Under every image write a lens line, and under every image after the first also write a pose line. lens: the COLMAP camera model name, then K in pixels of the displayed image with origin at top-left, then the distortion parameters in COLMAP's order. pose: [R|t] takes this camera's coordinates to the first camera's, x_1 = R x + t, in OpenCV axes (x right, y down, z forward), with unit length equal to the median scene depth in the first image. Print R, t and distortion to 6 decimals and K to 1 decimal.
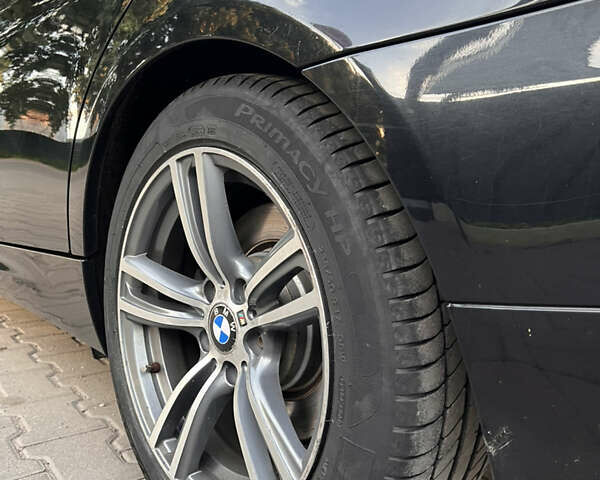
lens RADIAL K [[604.7, 0, 300.0], [0, 604.7, 240.0], [0, 0, 1]] dist [0.103122, -0.181095]
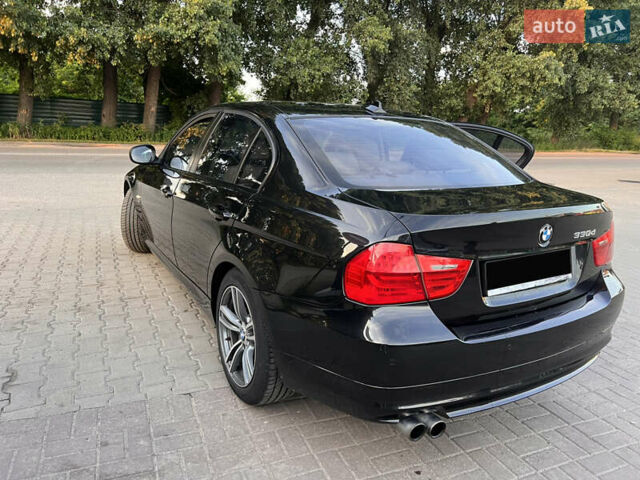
lens RADIAL K [[487.4, 0, 320.0], [0, 487.4, 240.0], [0, 0, 1]] dist [0.043373, -0.041950]
pose [[0.980162, 0.079688, -0.181470, 0.679250], [-0.057766, 0.990719, 0.123043, -0.670807], [0.189591, -0.110119, 0.975669, -1.417258]]
